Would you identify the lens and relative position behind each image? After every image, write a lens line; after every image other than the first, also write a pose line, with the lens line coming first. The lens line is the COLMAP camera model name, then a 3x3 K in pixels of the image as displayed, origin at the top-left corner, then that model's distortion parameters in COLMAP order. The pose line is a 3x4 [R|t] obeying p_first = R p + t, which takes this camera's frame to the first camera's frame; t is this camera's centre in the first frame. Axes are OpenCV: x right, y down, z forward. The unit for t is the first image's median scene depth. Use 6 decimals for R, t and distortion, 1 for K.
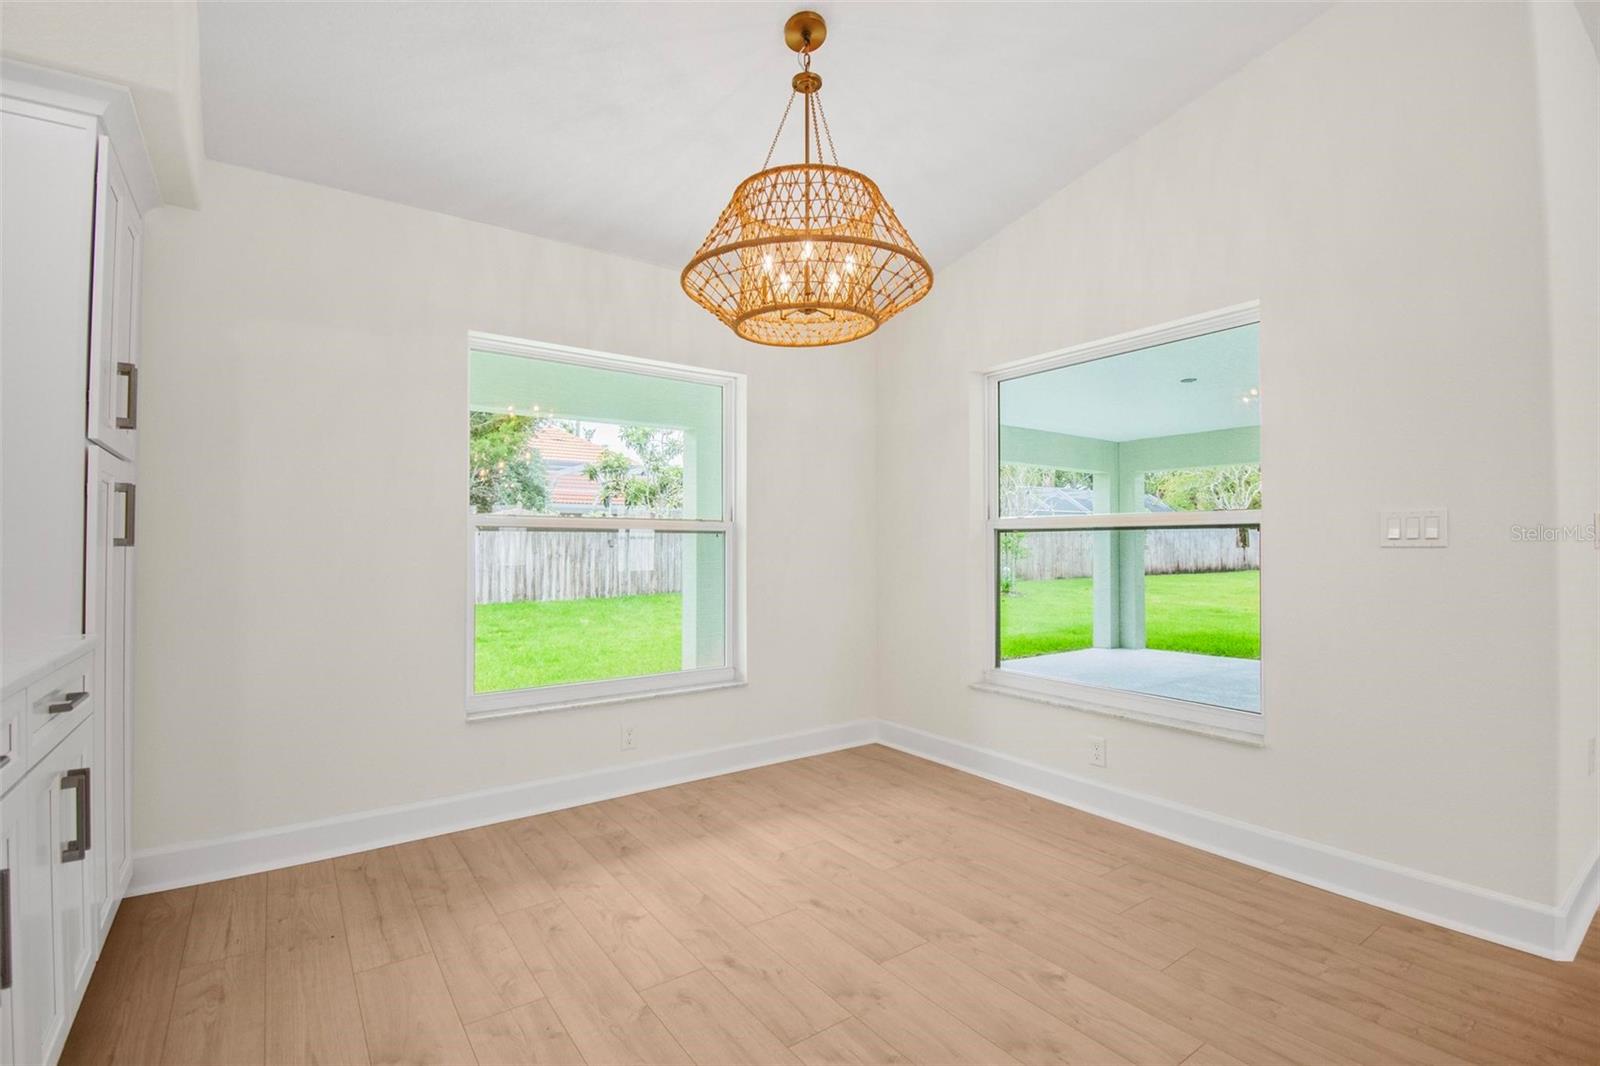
lens RADIAL K [[708.6, 0, 792.4], [0, 708.6, 528.6], [0, 0, 1]] dist [0.012105, -0.017172]
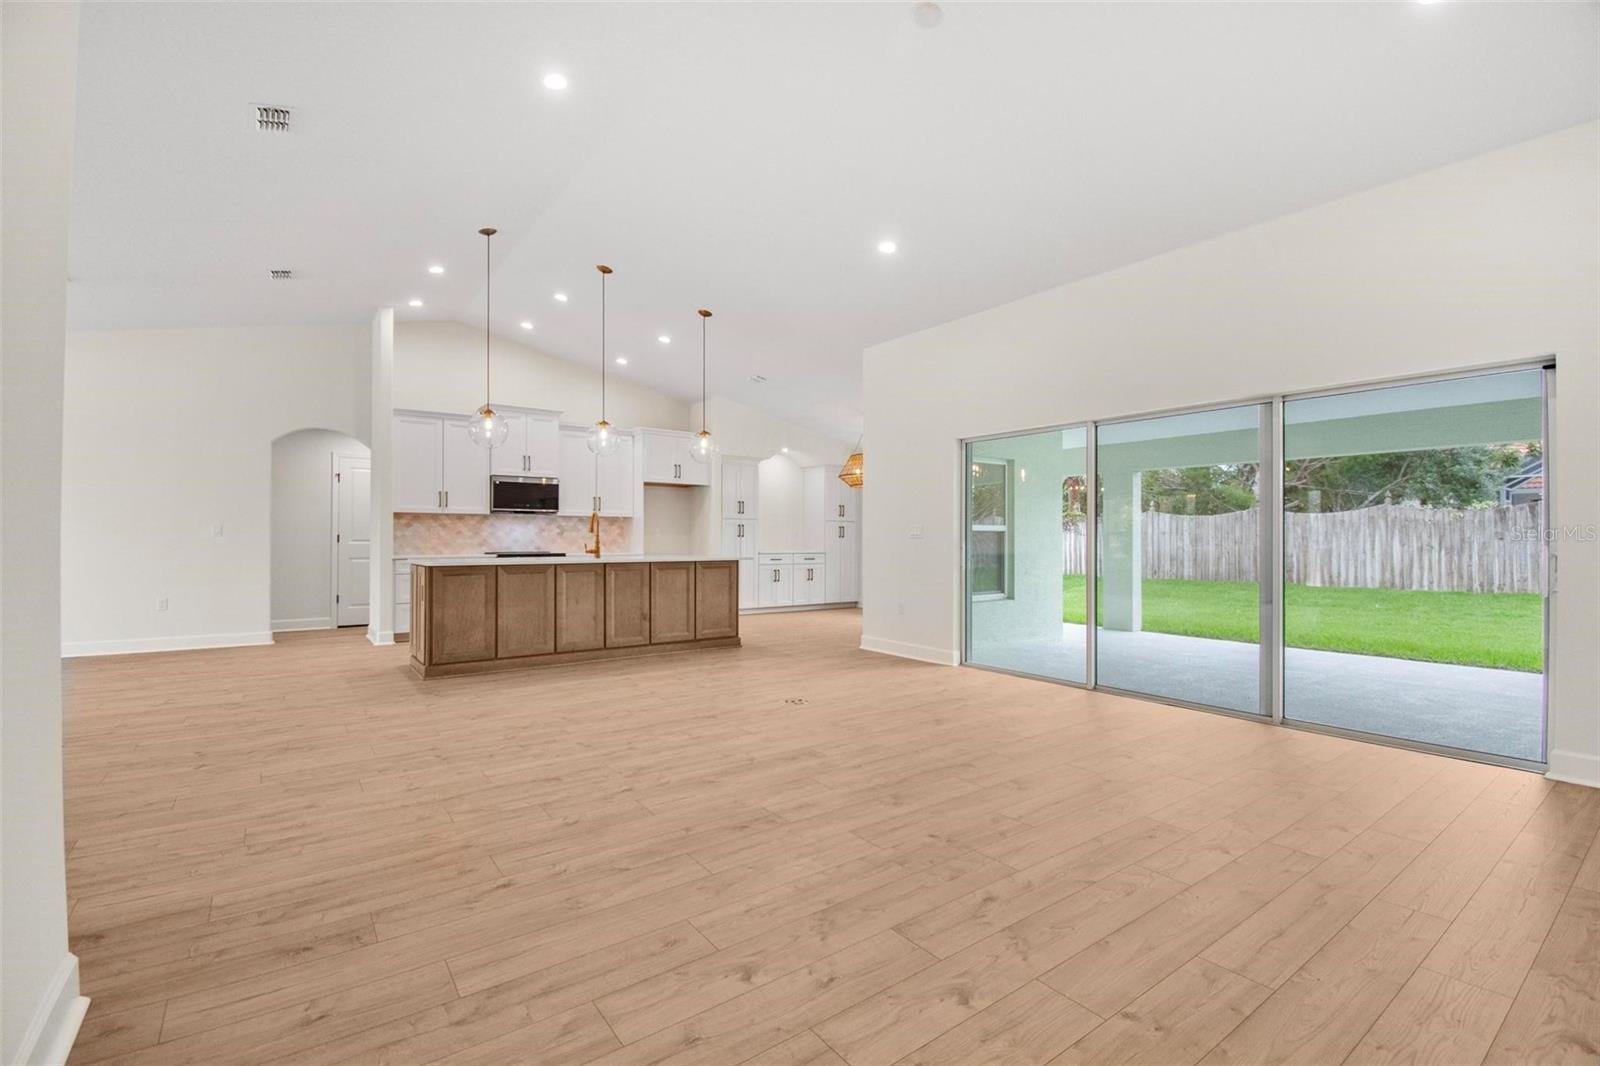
lens RADIAL K [[708.6, 0, 794.2], [0, 708.6, 530.9], [0, 0, 1]] dist [0.012105, -0.017172]
pose [[0.008633, -0.010902, -0.999903, 2.900020], [0.024254, 0.999649, -0.010689, 0.014344], [0.999669, -0.024159, 0.008894, 0.355580]]
